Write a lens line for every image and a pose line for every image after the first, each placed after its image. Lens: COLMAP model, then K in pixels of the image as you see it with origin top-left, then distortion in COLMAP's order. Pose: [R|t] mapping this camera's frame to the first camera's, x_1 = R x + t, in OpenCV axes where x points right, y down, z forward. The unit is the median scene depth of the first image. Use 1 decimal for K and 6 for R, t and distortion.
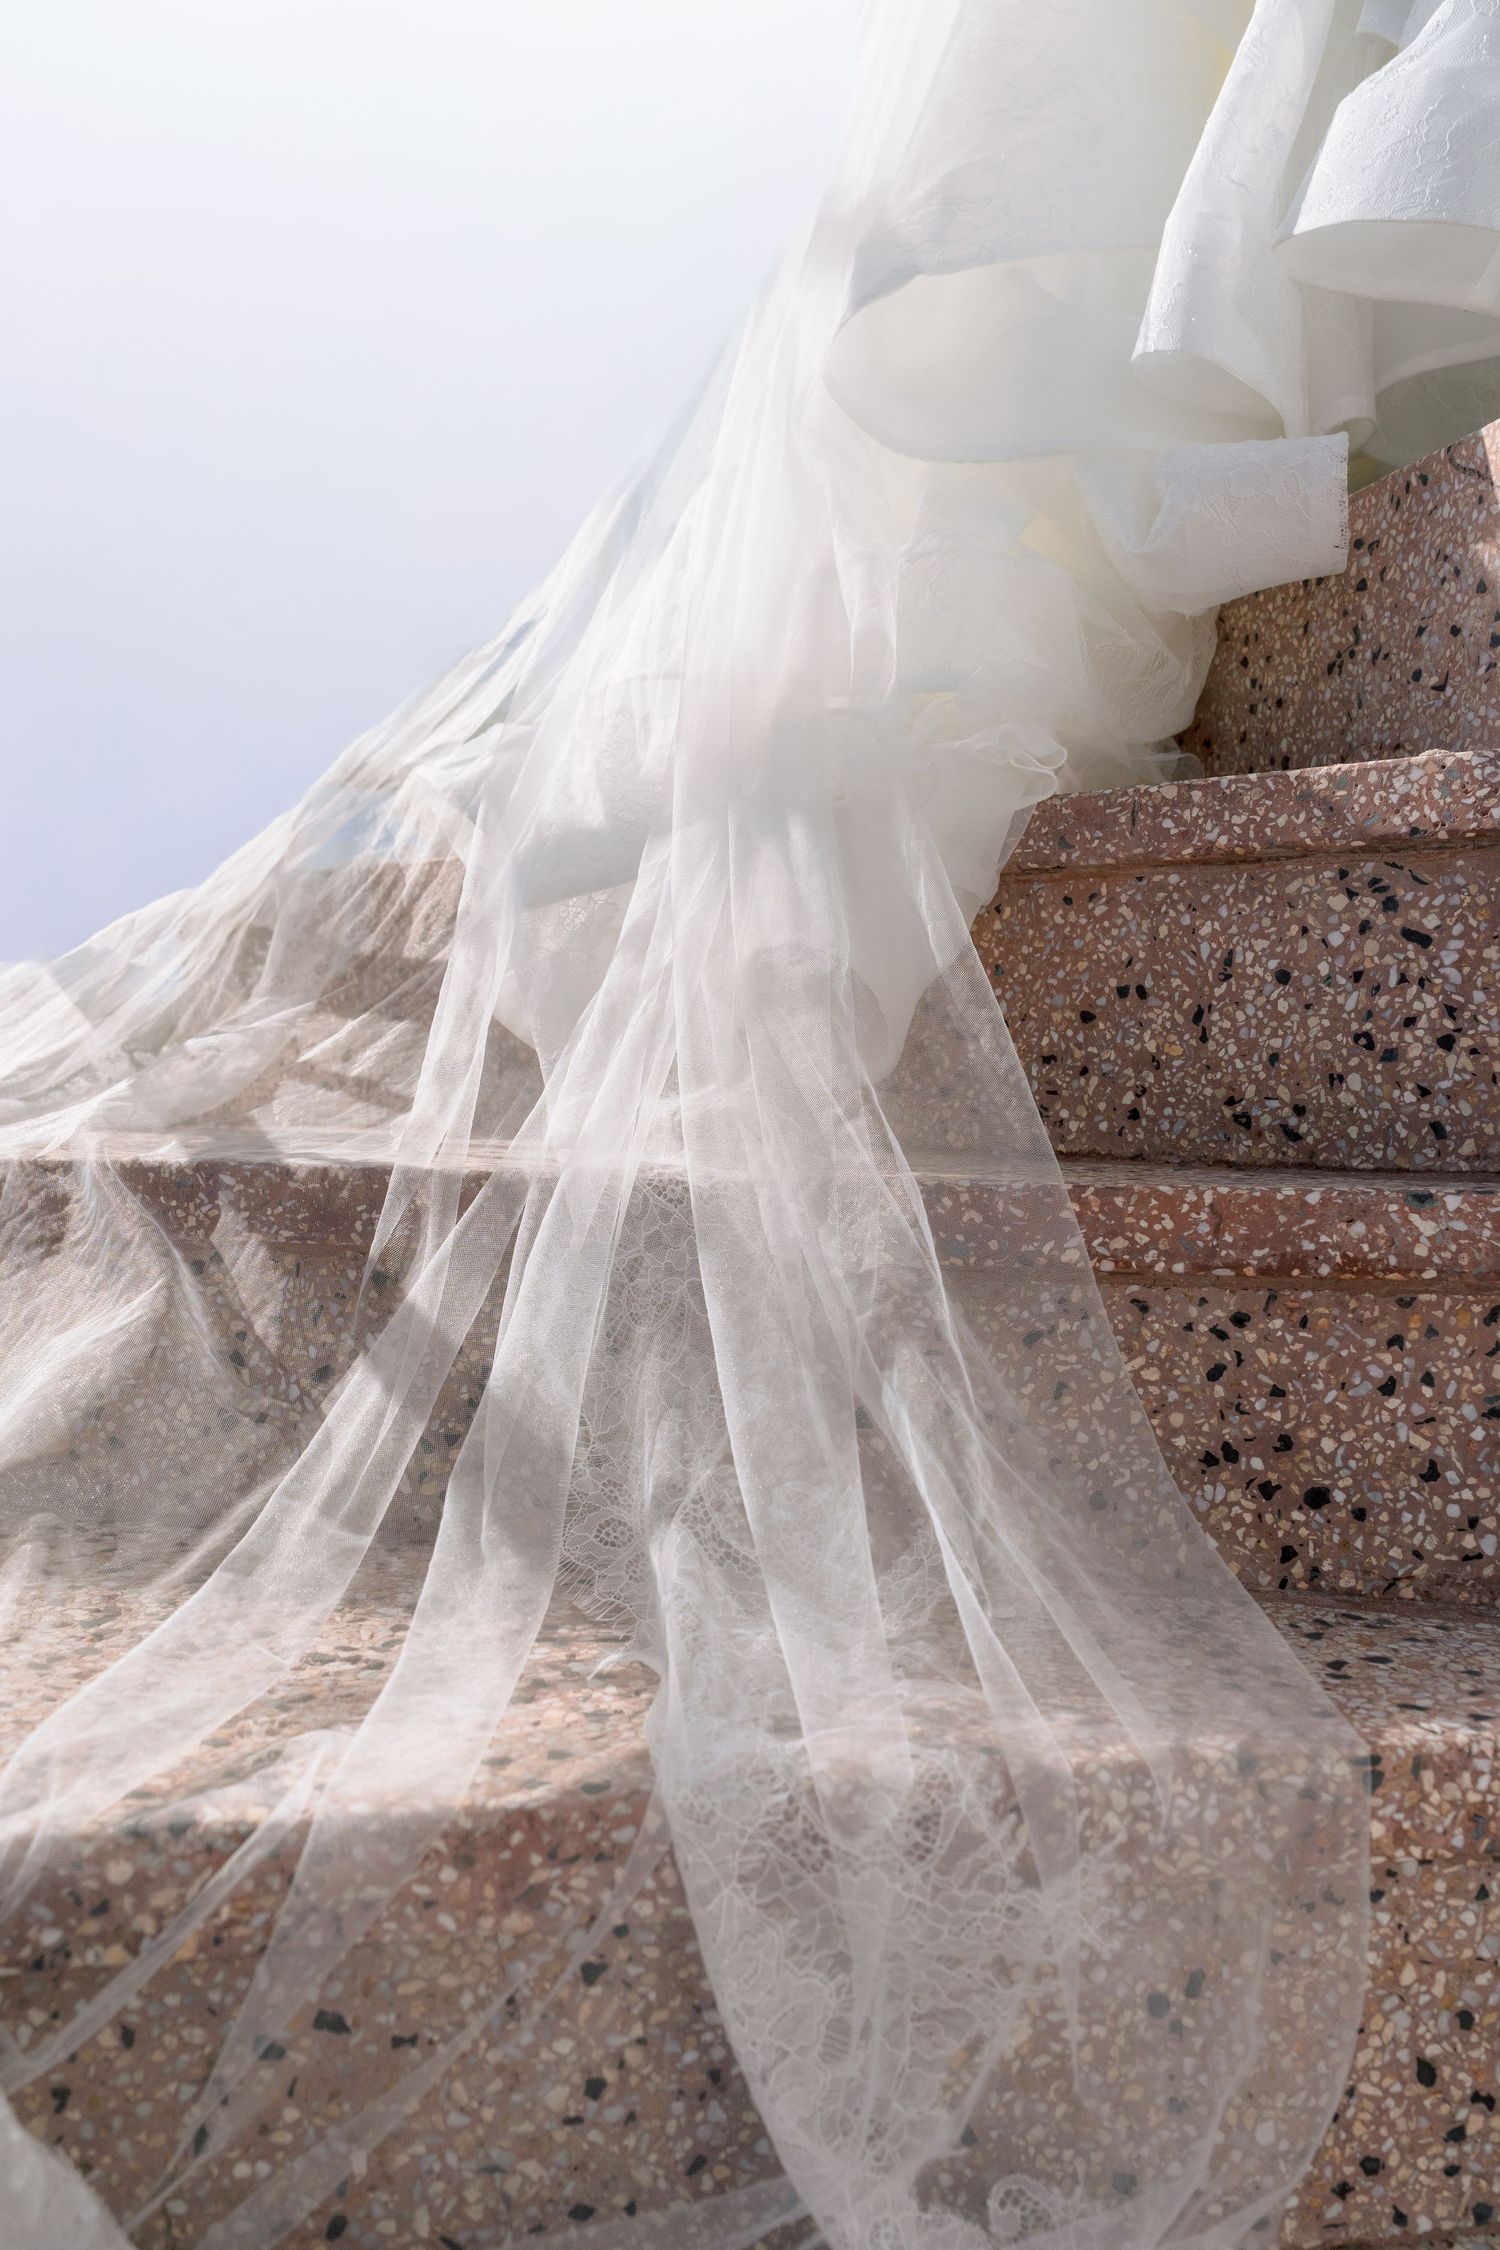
lens RADIAL K [[1884.6, 0, 739.3], [0, 1884.6, 1122.2], [0, 0, 1]] dist [0.005446, 0.000433]
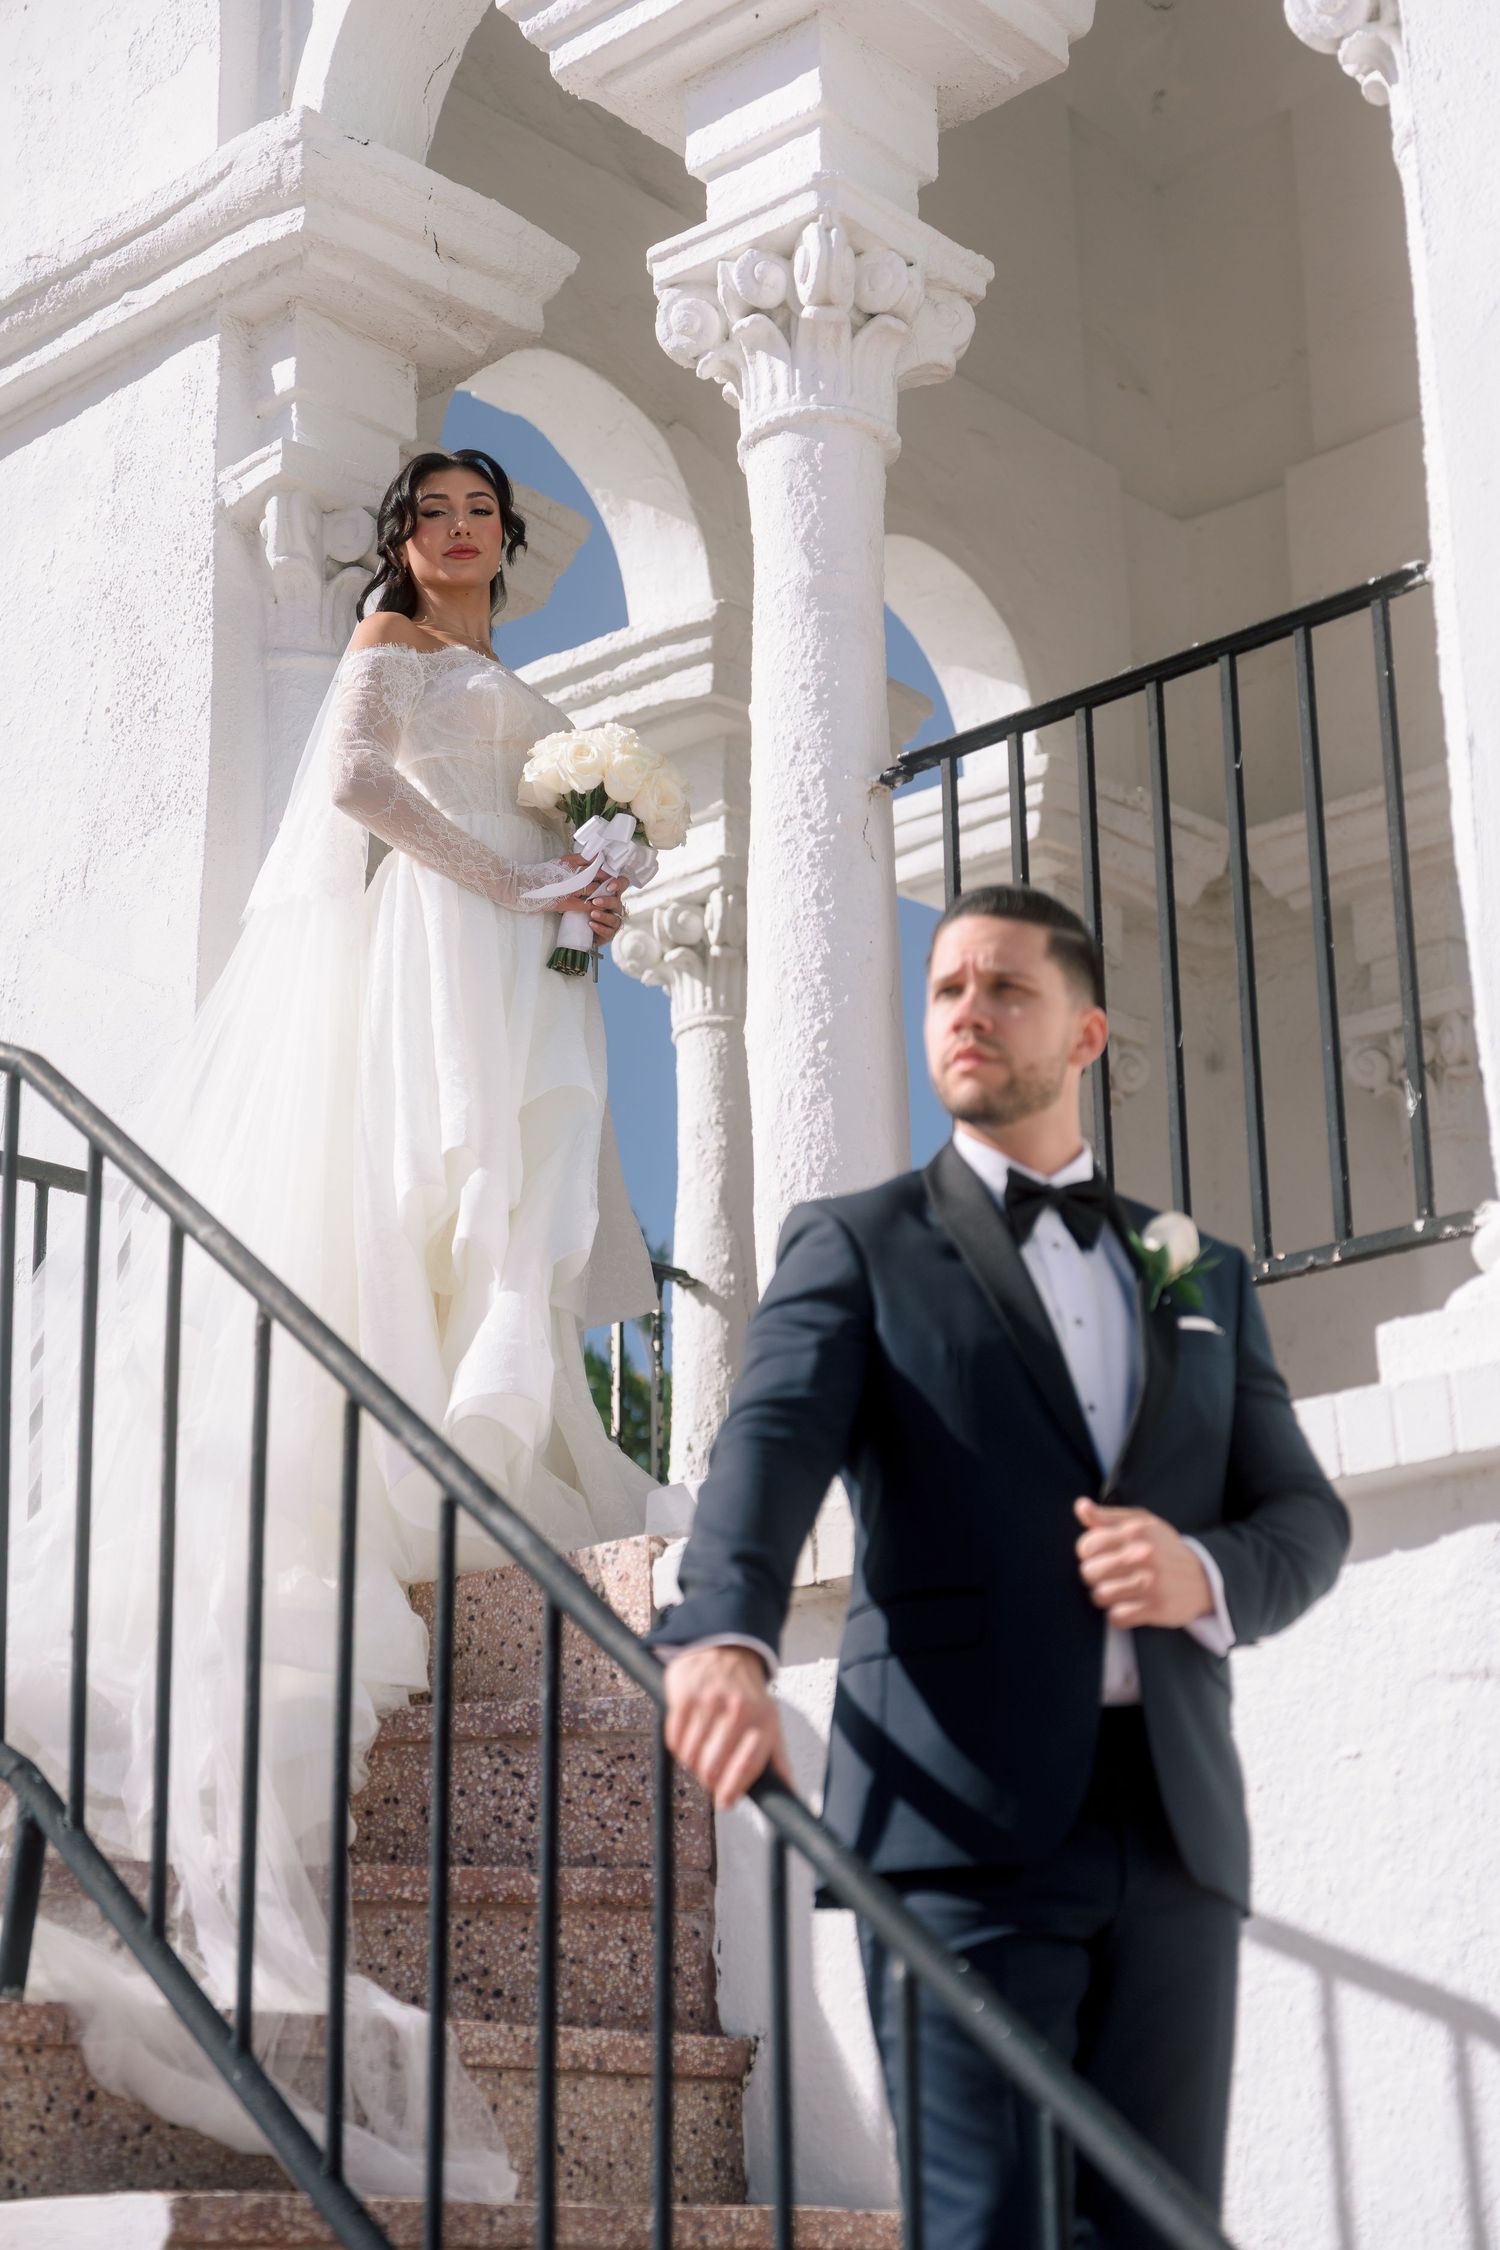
lens RADIAL K [[3656.3, 0, 753.0], [0, 3656.3, 1122.3], [0, 0, 1]] dist [-0.007623, 0.000000]
pose [[0.858307, 0.125432, 0.497570, -1.819205], [0.044791, 0.947649, -0.316157, 0.603705], [-0.511178, 0.293647, 0.807755, -3.183398]]
